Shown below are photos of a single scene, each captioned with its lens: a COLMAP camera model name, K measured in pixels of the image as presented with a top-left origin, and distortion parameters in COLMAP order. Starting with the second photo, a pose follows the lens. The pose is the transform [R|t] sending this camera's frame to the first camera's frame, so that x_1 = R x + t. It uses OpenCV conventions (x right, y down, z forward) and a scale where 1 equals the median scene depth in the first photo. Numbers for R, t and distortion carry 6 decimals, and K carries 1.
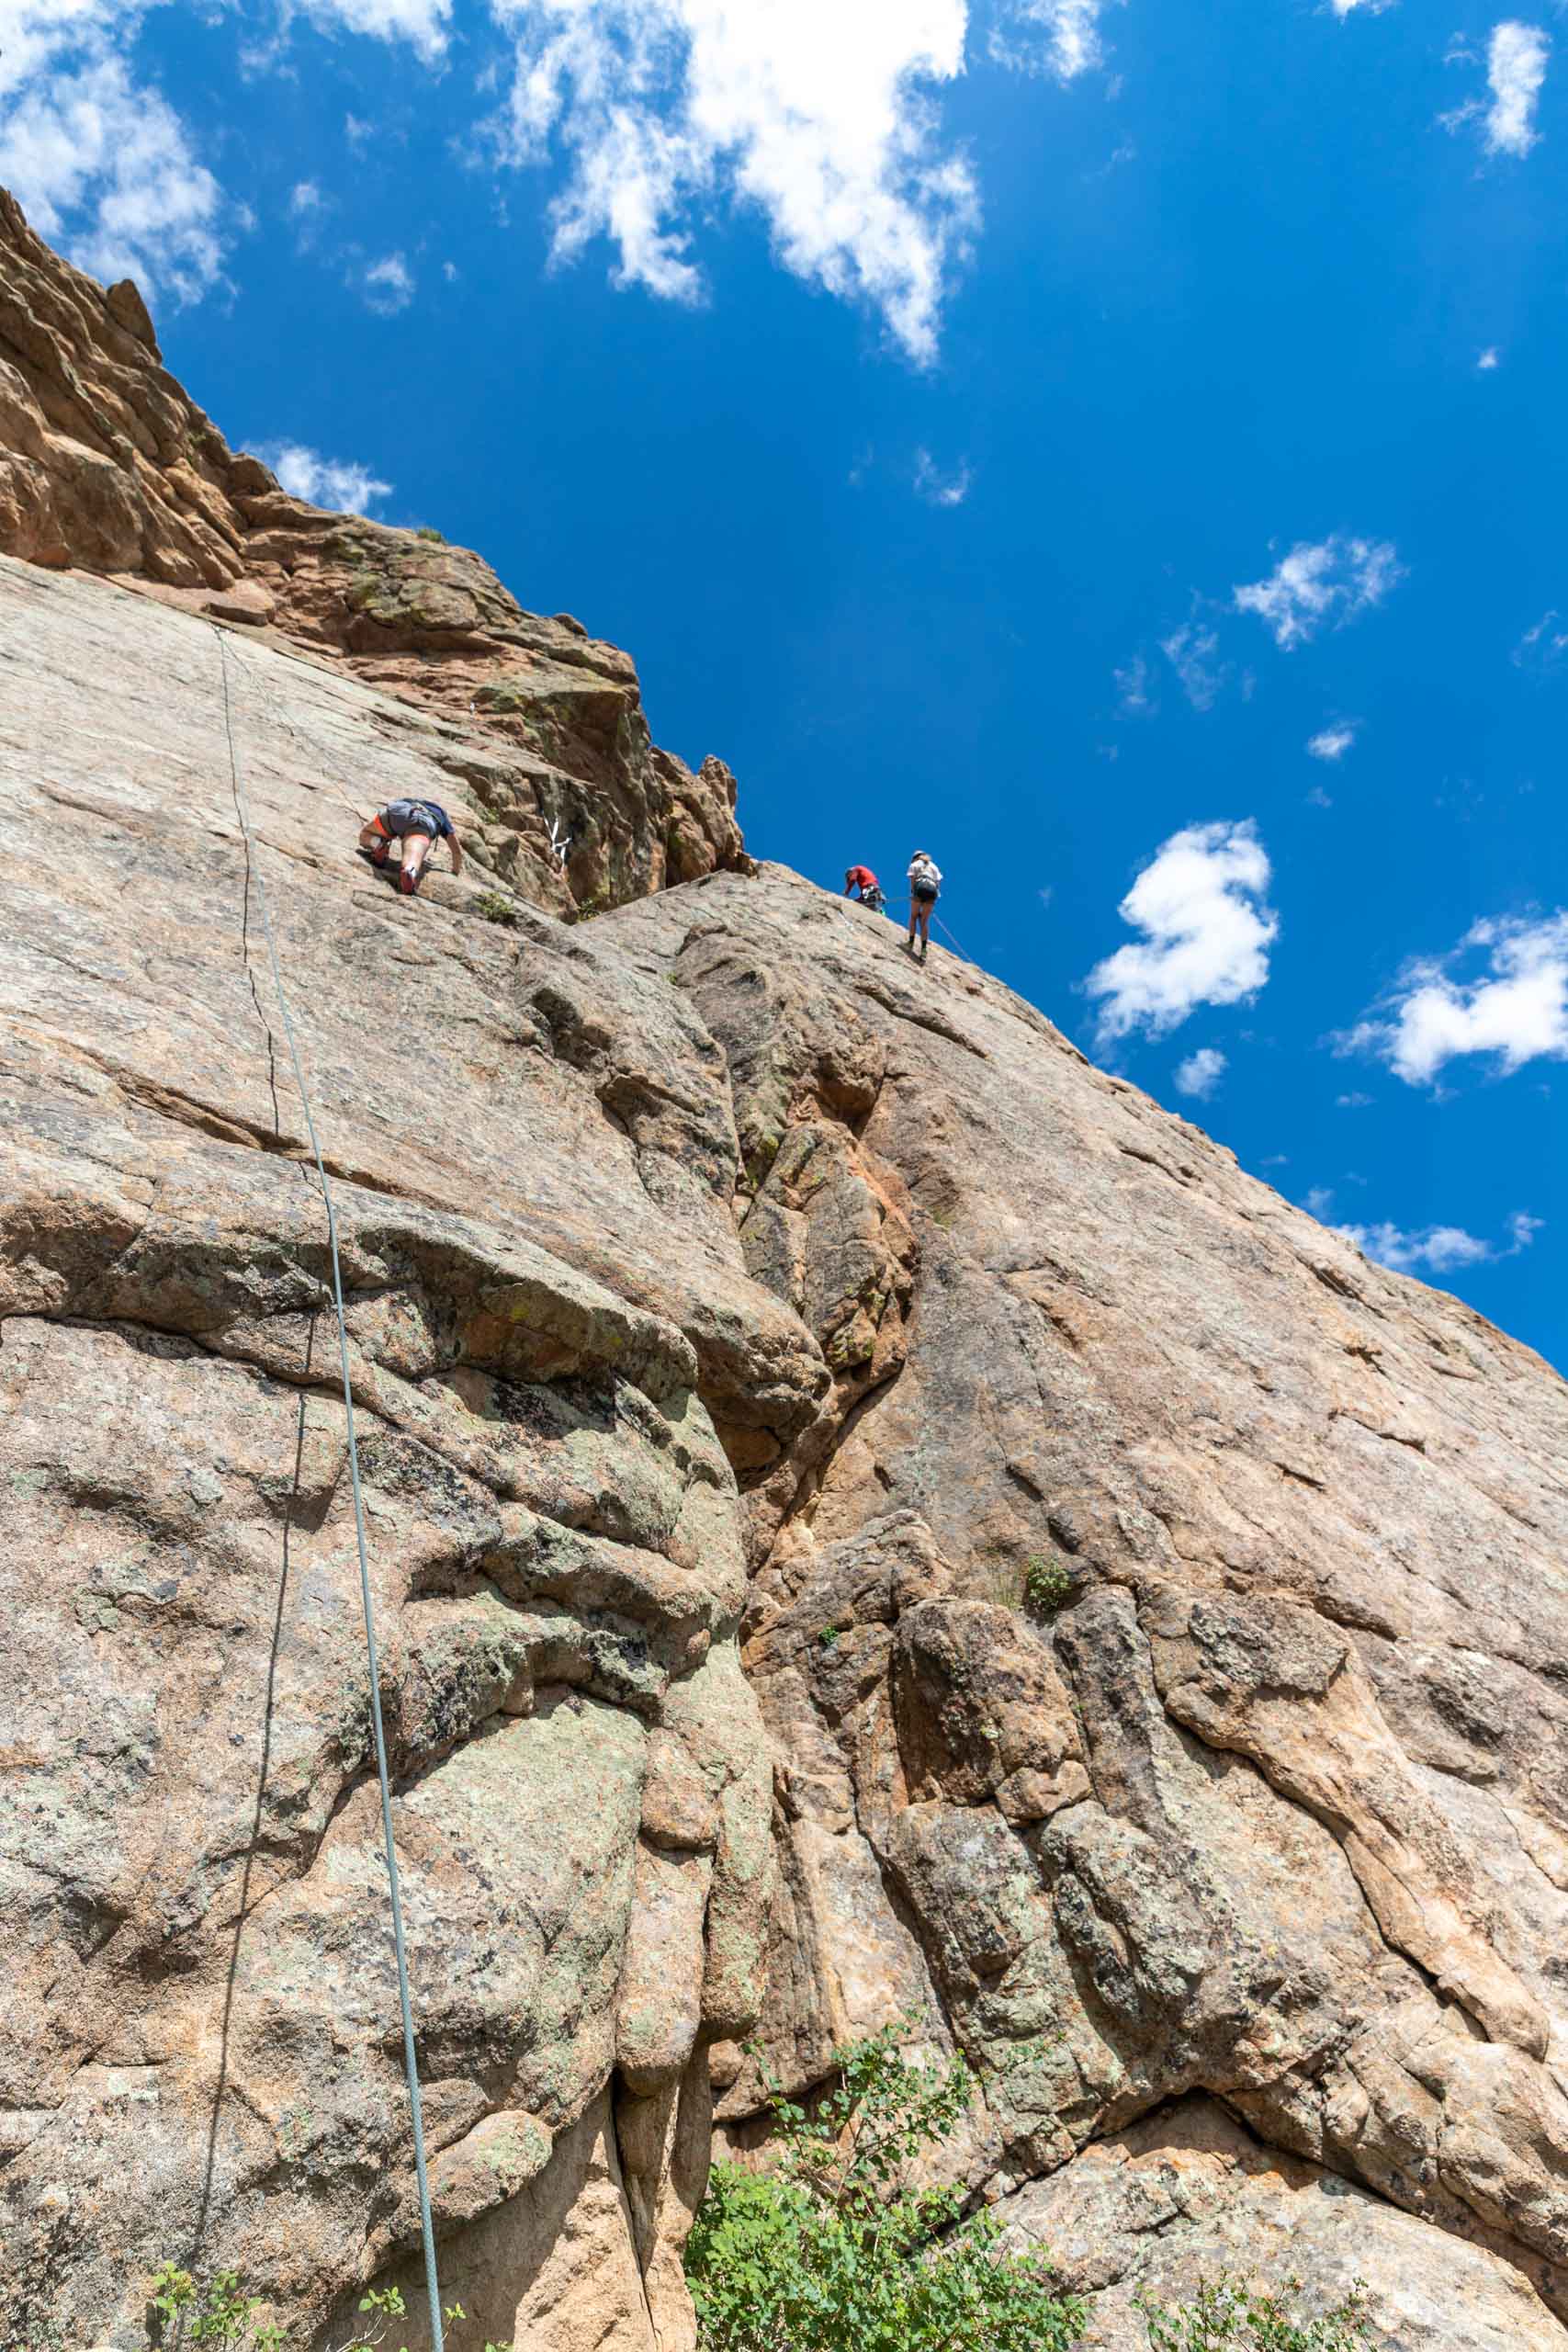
lens RADIAL K [[1549.4, 0, 784.0], [0, 1549.4, 1176.0], [0, 0, 1]] dist [0.010699, 0.000181]
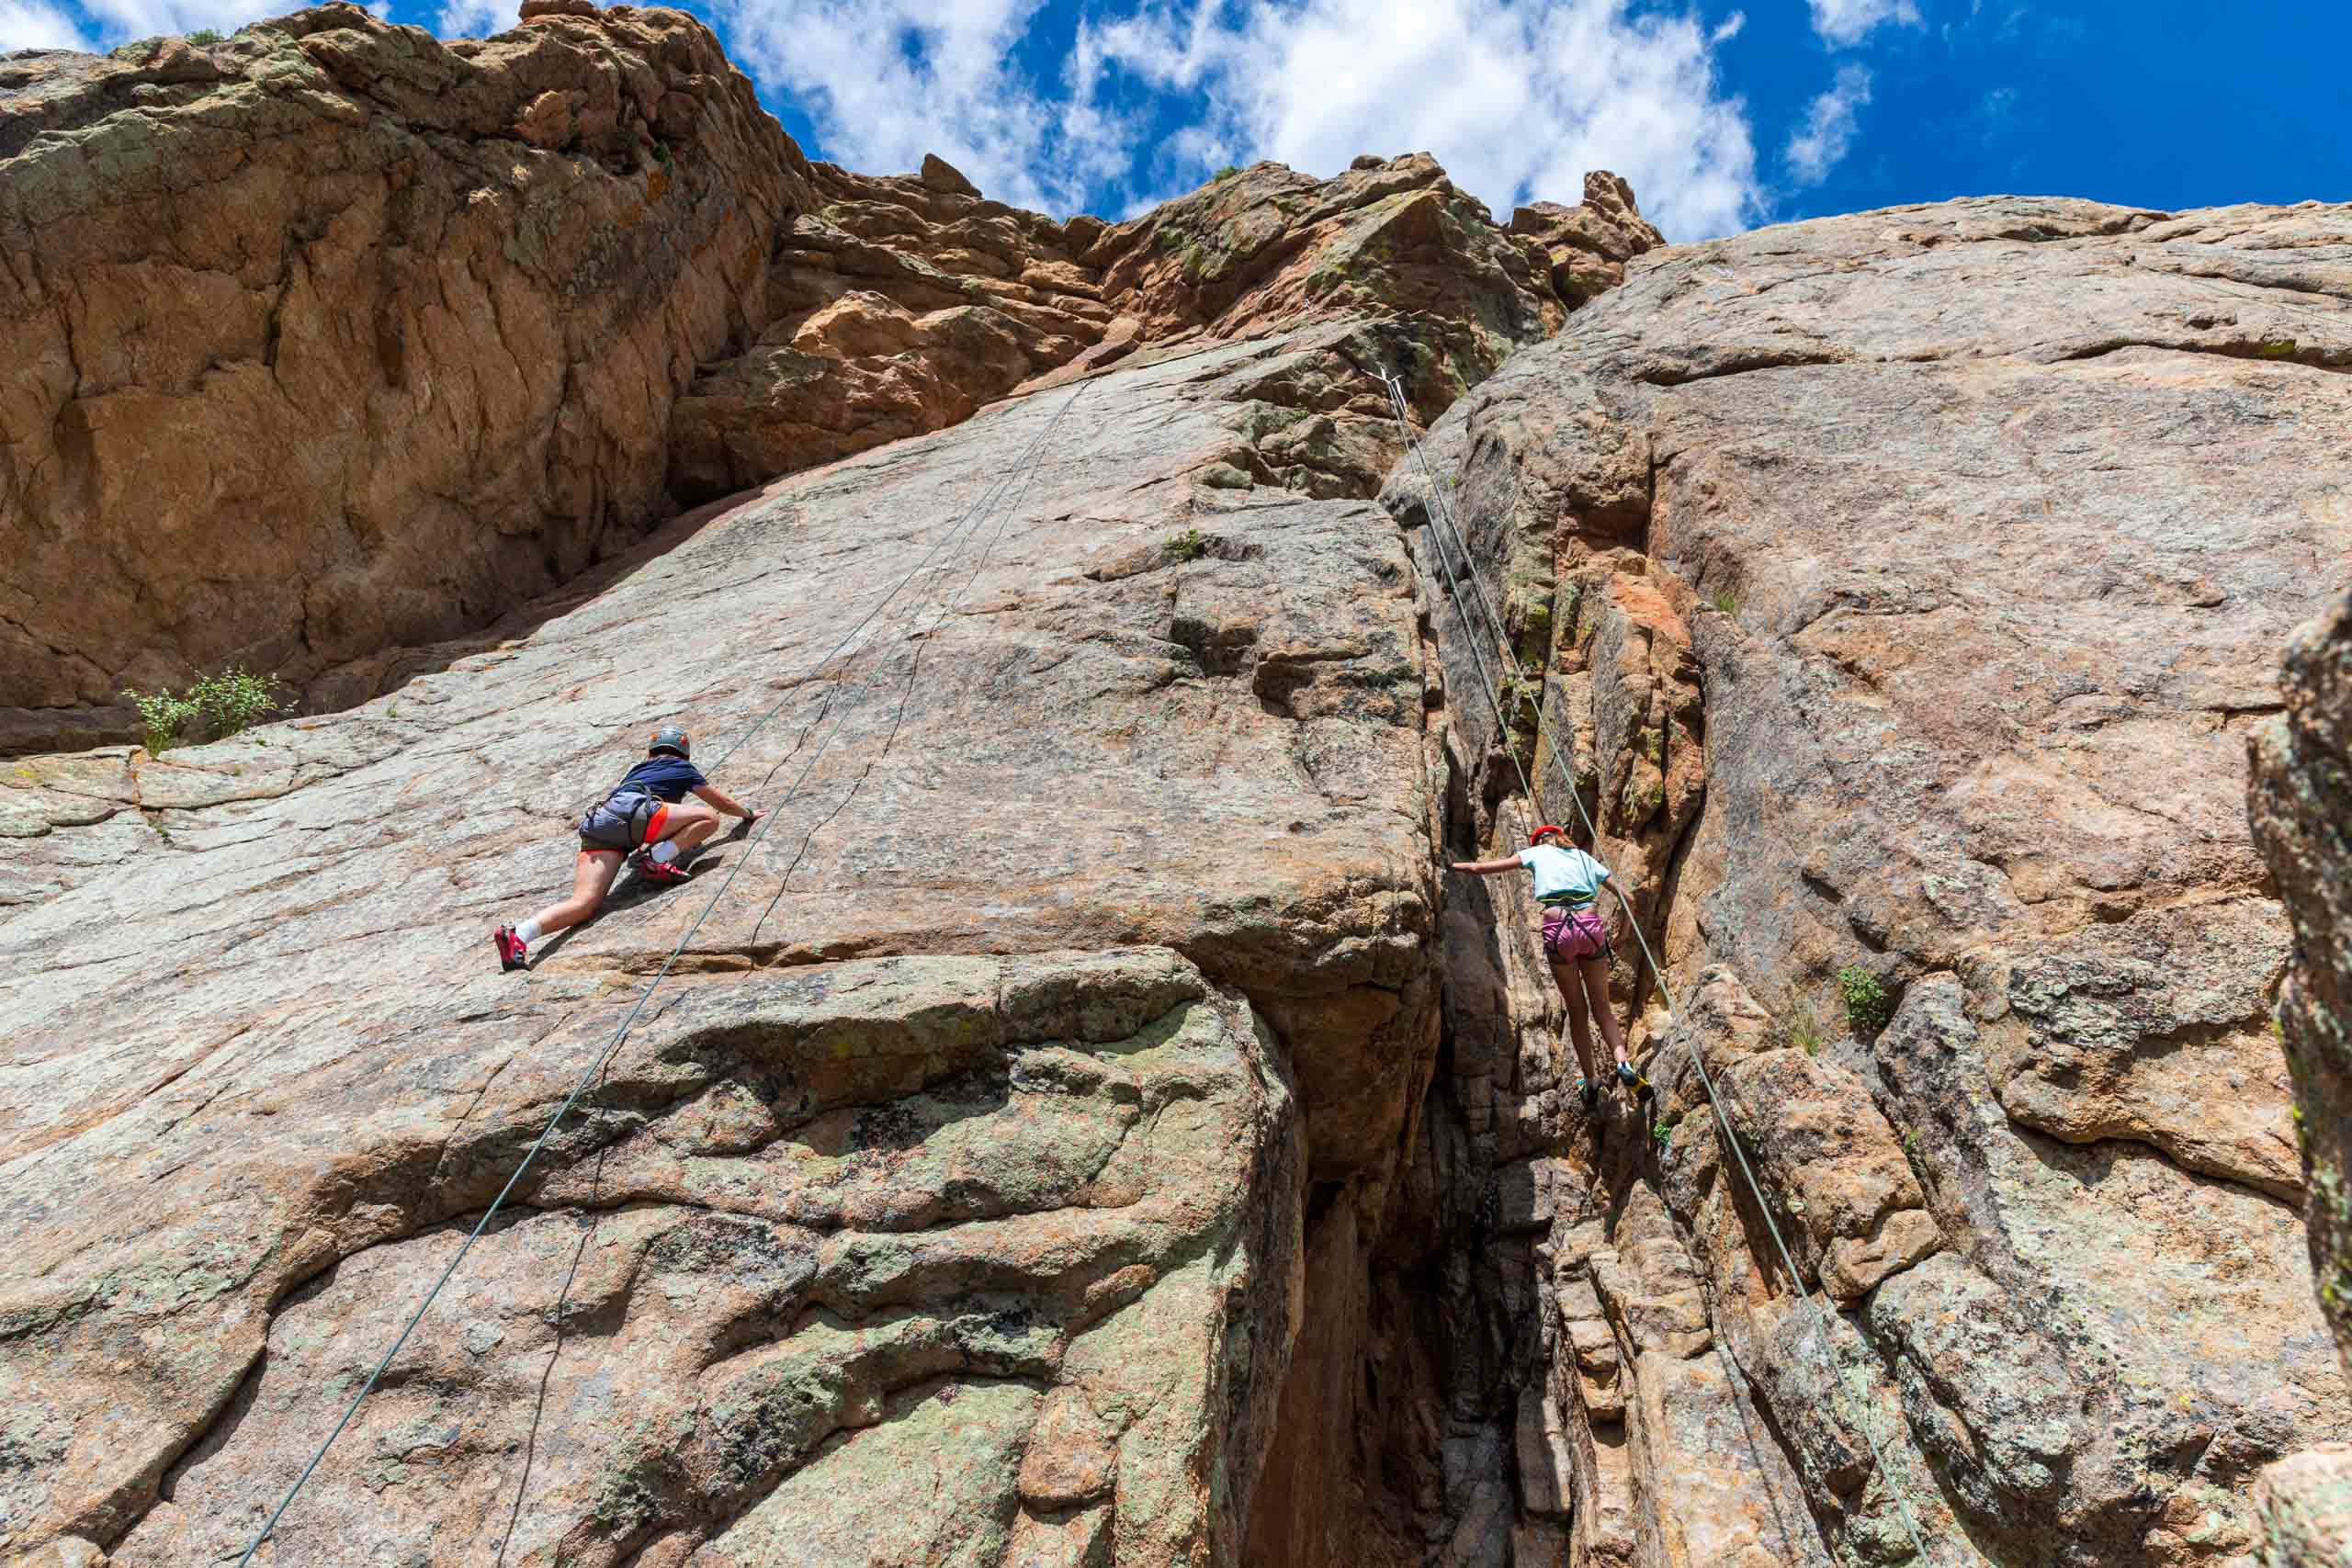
lens RADIAL K [[1554.8, 0, 1176.0], [0, 1554.8, 784.0], [0, 0, 1]] dist [0.011473, 0.004470]
pose [[0.721135, -0.422222, -0.549266, 0.470712], [0.449126, 0.888574, -0.093388, 0.090923], [0.527494, -0.179344, 0.830413, 0.179192]]
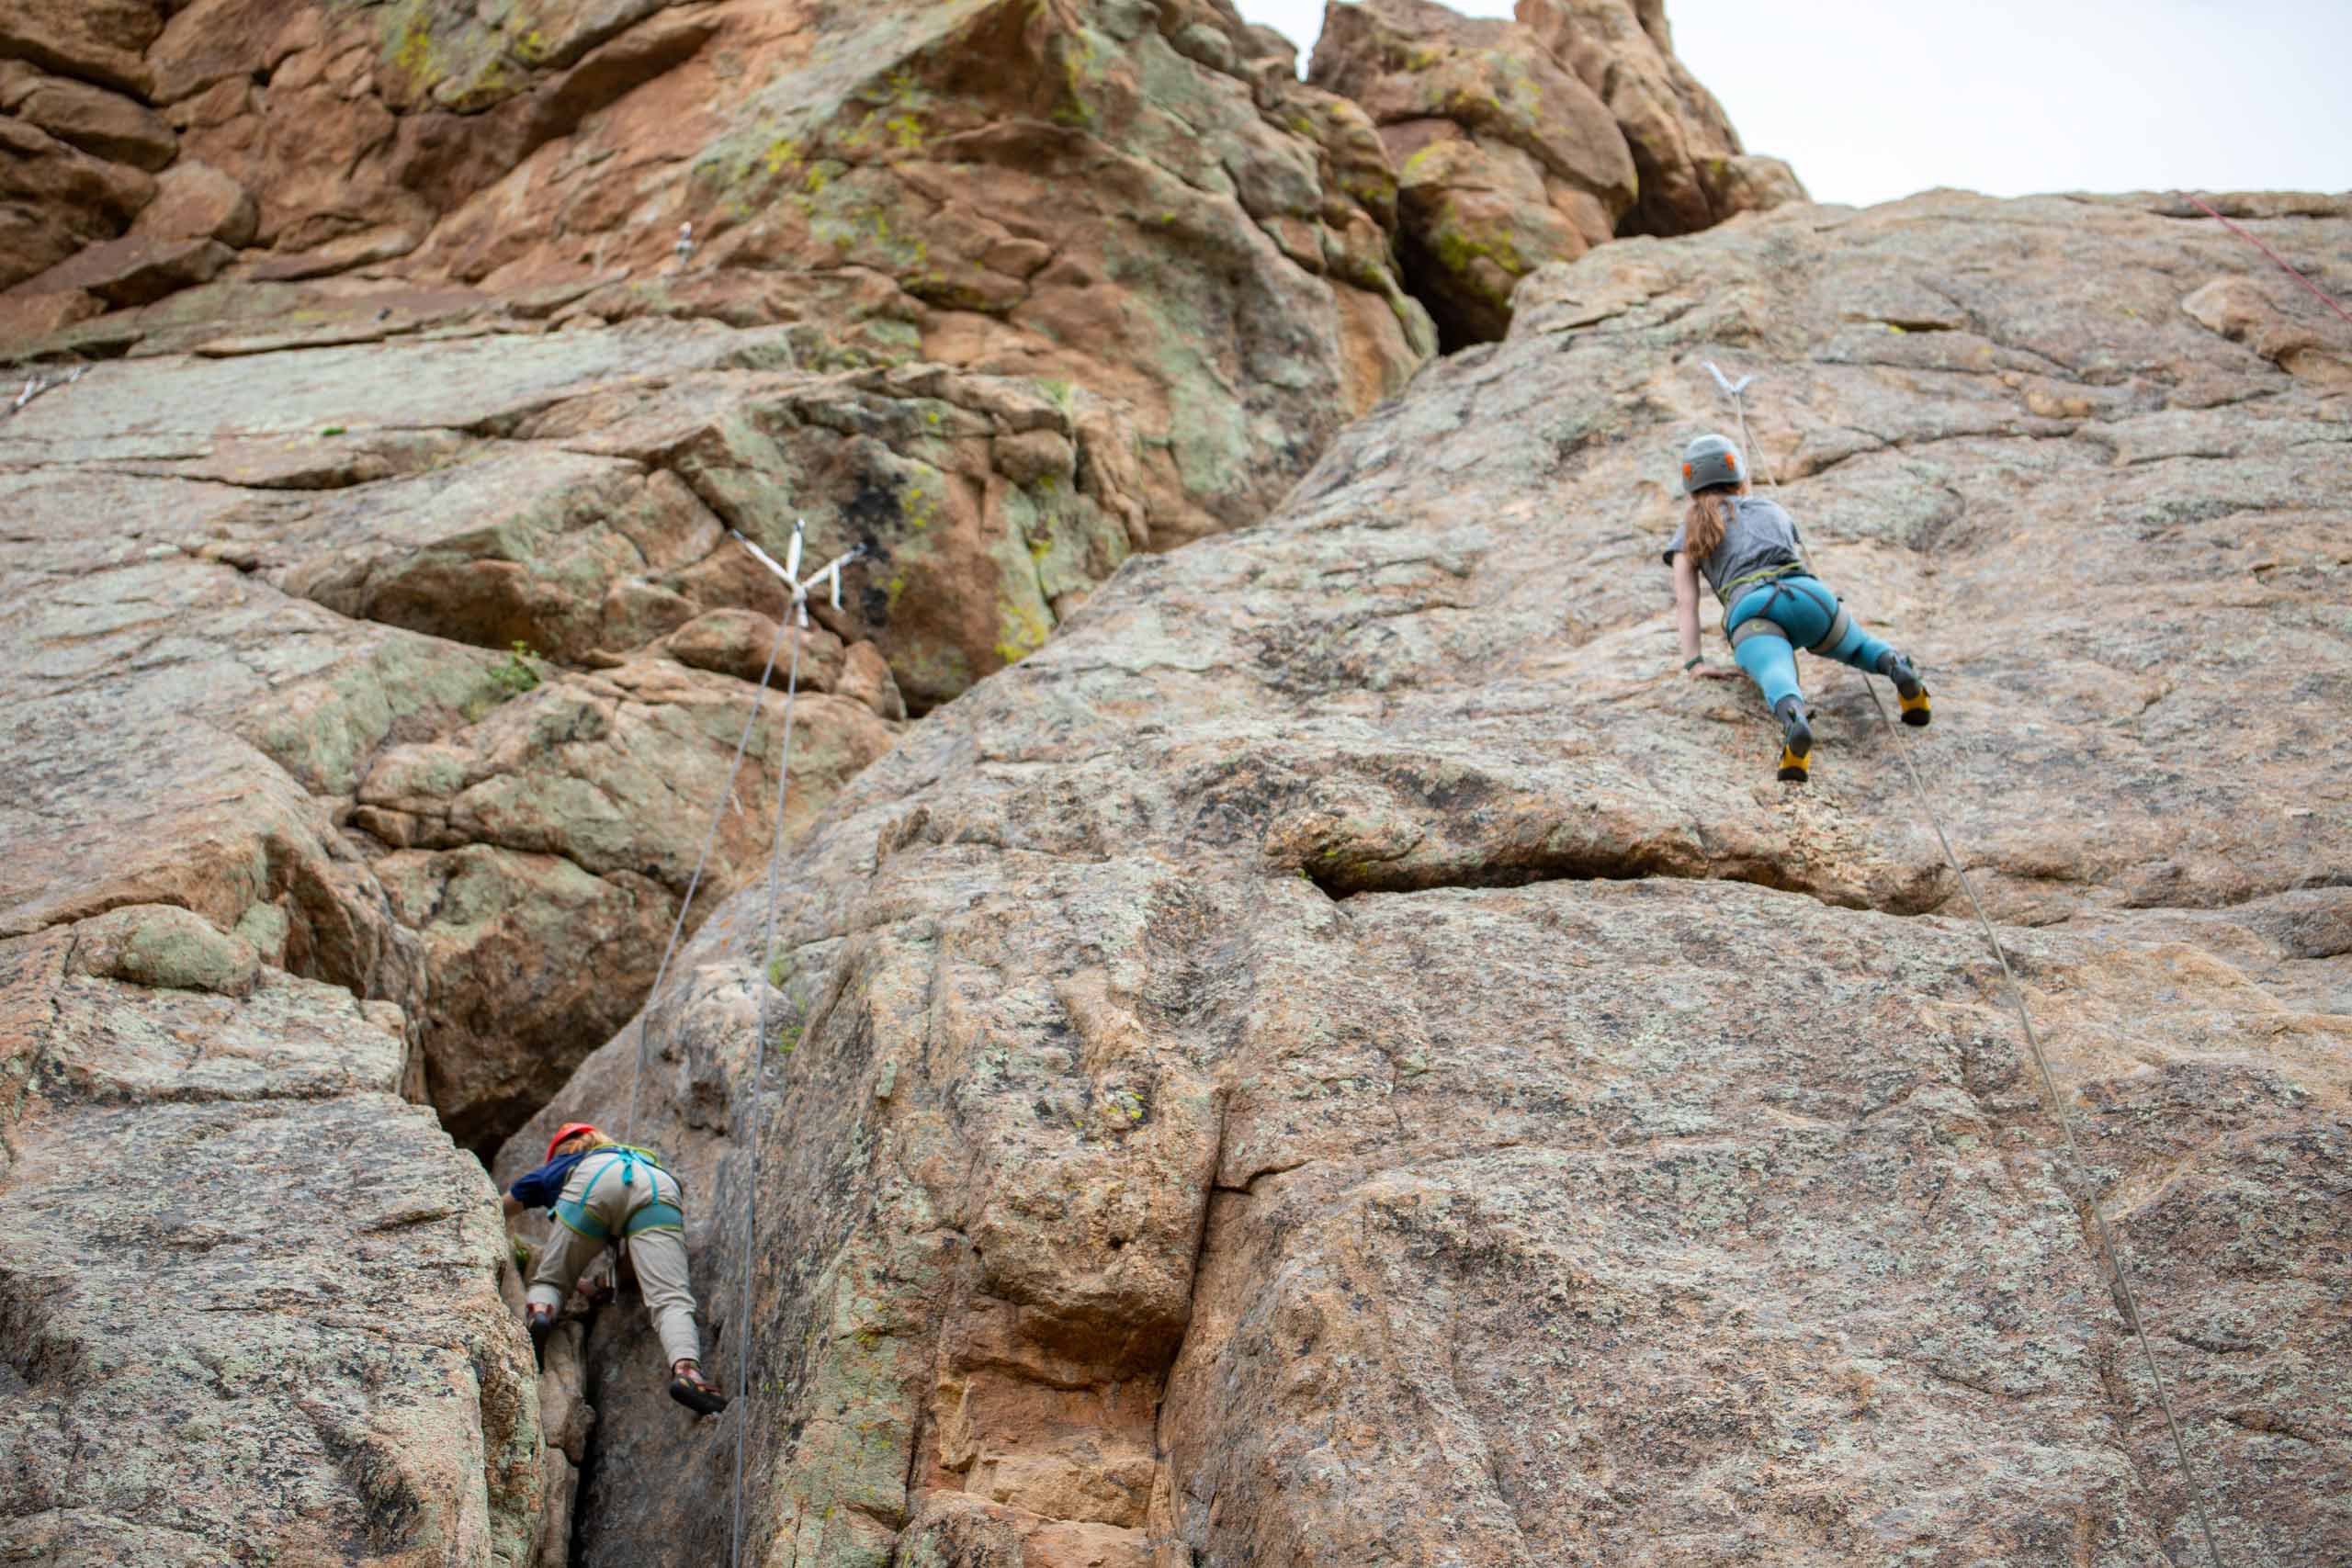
lens RADIAL K [[4745.1, 0, 1176.0], [0, 4745.1, 784.0], [0, 0, 1]] dist [-0.171623, 0.109084]
pose [[0.811448, -0.405053, -0.421289, 0.838020], [0.390855, 0.912052, -0.124074, -0.045143], [0.434494, -0.063983, 0.898399, 0.257267]]
